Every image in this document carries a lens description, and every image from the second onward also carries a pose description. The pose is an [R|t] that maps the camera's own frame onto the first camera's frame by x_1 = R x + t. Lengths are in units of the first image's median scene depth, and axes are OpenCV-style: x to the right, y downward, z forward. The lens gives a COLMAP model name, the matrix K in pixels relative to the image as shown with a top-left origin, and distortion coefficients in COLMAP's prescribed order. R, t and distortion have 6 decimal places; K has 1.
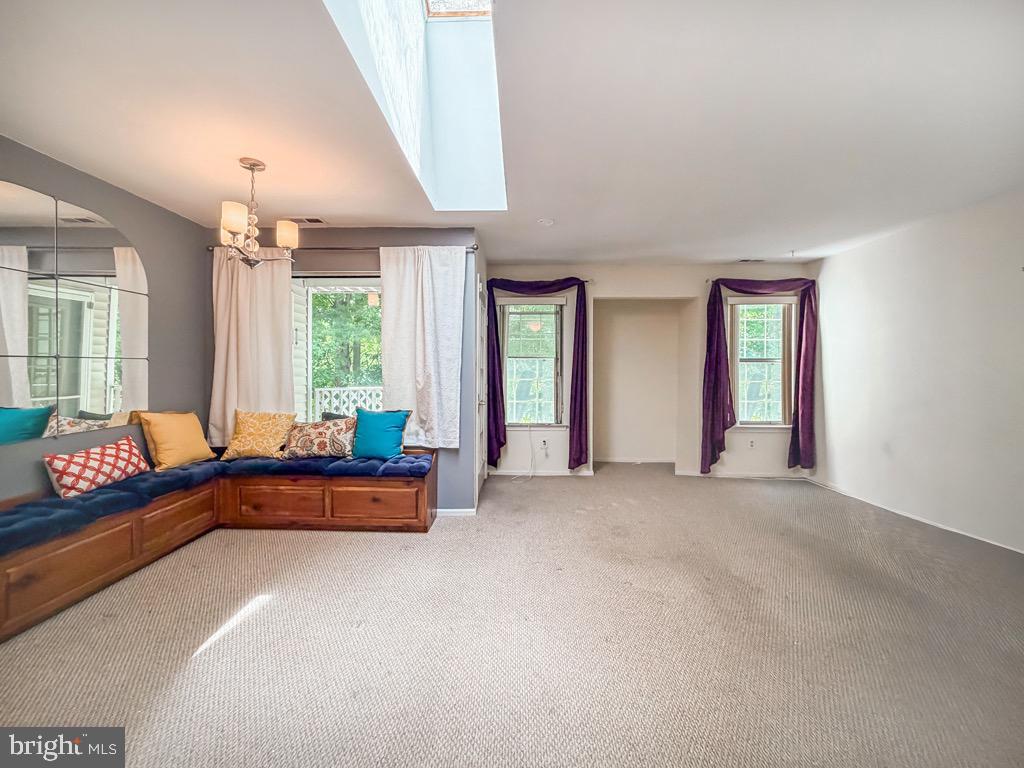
lens RADIAL K [[416.0, 0, 499.7], [0, 416.0, 371.9], [0, 0, 1]] dist [-0.002028, -0.000104]
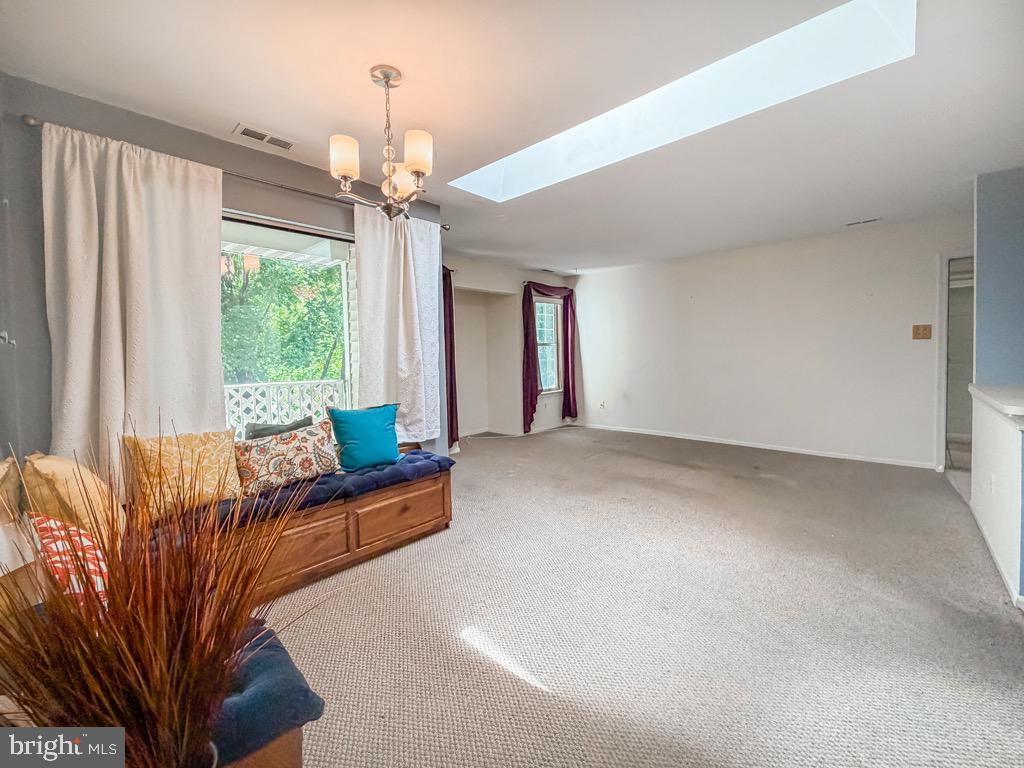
lens RADIAL K [[443.2, 0, 502.9], [0, 443.2, 371.8], [0, 0, 1]] dist [-0.000612, -0.000151]
pose [[0.636185, -0.052095, 0.769775, -0.788869], [0.028543, 0.998624, 0.043992, -0.007737], [-0.771008, -0.006015, 0.636797, 0.243795]]
